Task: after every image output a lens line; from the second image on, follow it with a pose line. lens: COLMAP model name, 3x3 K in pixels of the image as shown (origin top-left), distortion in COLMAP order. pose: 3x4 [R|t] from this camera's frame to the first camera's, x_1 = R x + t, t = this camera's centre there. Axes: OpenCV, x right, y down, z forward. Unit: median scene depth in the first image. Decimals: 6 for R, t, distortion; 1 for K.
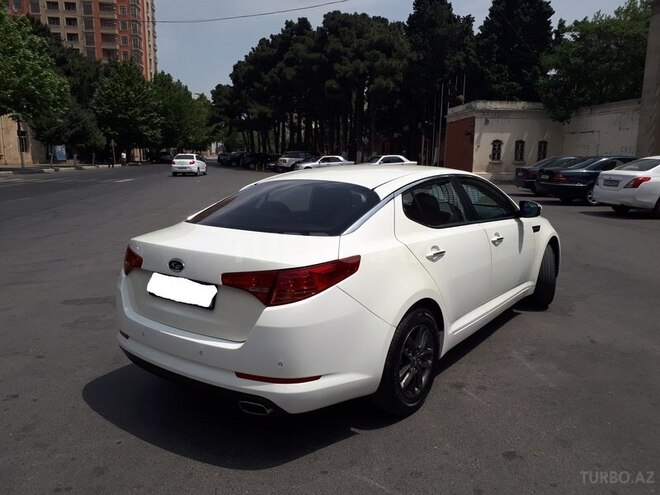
lens RADIAL K [[535.6, 0, 344.7], [0, 535.6, 235.6], [0, 0, 1]] dist [-0.002237, -0.002821]
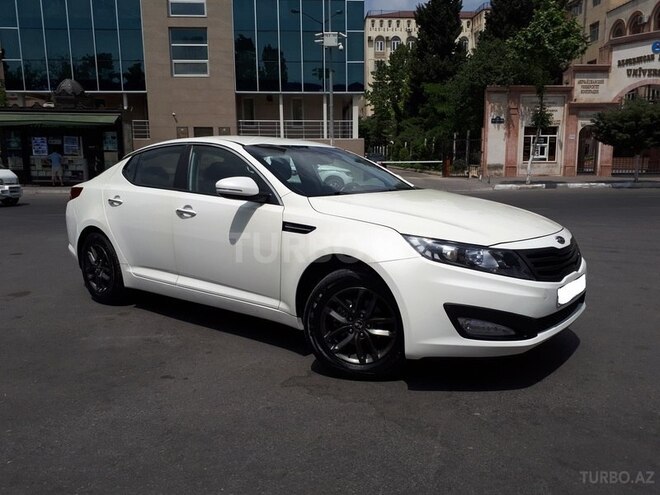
lens RADIAL K [[543.2, 0, 330.0], [0, 543.2, 247.5], [0, 0, 1]] dist [0.002807, -0.004740]
pose [[-0.076140, 0.144609, -0.986555, 0.177636], [-0.144021, 0.977457, 0.154390, -0.016887], [0.986641, 0.153840, -0.053597, 0.193538]]
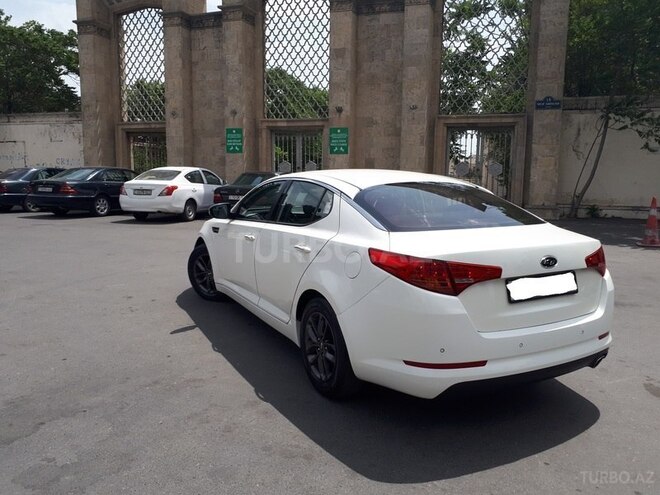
lens RADIAL K [[528.9, 0, 340.2], [0, 528.9, 238.7], [0, 0, 1]] dist [0.035431, -0.055841]
pose [[0.426849, -0.110580, 0.897536, -0.138840], [0.126629, 0.990026, 0.061753, -0.010221], [-0.895413, 0.087295, 0.436595, 0.090467]]
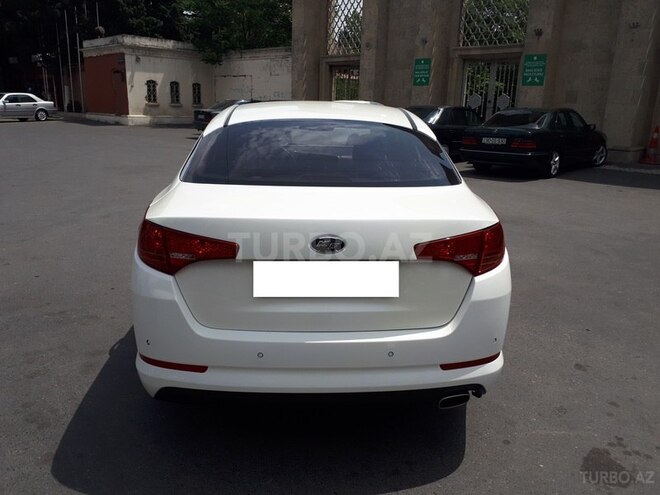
lens RADIAL K [[528.9, 0, 340.2], [0, 528.9, 238.7], [0, 0, 1]] dist [0.035431, -0.055841]
pose [[0.777032, -0.141984, 0.613239, -0.071577], [0.073929, 0.988071, 0.135095, -0.004302], [-0.625105, -0.059637, 0.778259, 0.045633]]
